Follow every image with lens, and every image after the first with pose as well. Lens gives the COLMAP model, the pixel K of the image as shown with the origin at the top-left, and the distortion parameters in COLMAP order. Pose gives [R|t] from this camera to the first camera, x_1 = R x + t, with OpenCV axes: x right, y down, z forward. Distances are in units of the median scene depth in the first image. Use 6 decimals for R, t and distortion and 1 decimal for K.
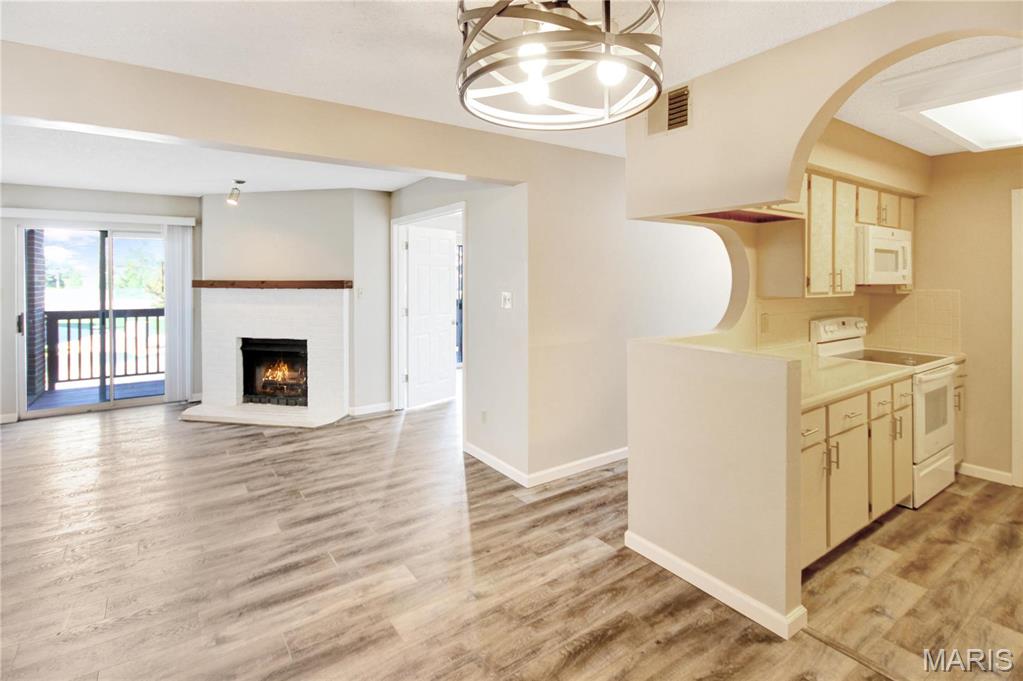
lens RADIAL K [[511.9, 0, 508.9], [0, 511.9, 278.9], [0, 0, 1]] dist [-0.000641, -0.000086]
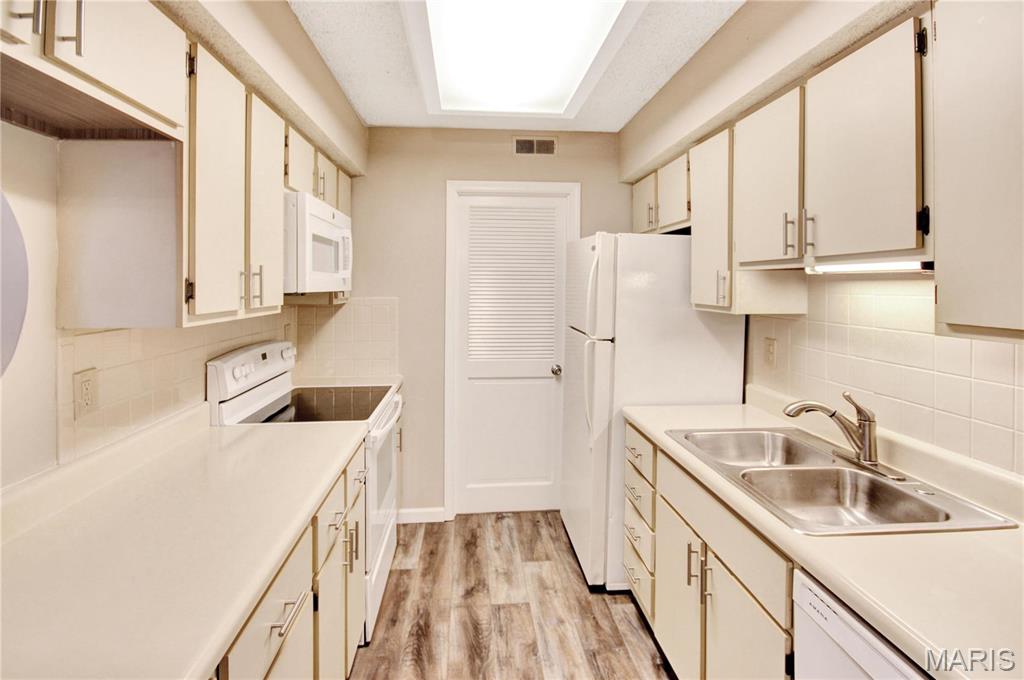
lens RADIAL K [[512.4, 0, 509.4], [0, 512.4, 278.4], [0, 0, 1]] dist [-0.000641, -0.000086]
pose [[0.514916, 0.007116, 0.857211, 0.309073], [0.002893, 0.999945, -0.010039, 0.000487], [-0.857236, 0.007649, 0.514867, 0.478831]]
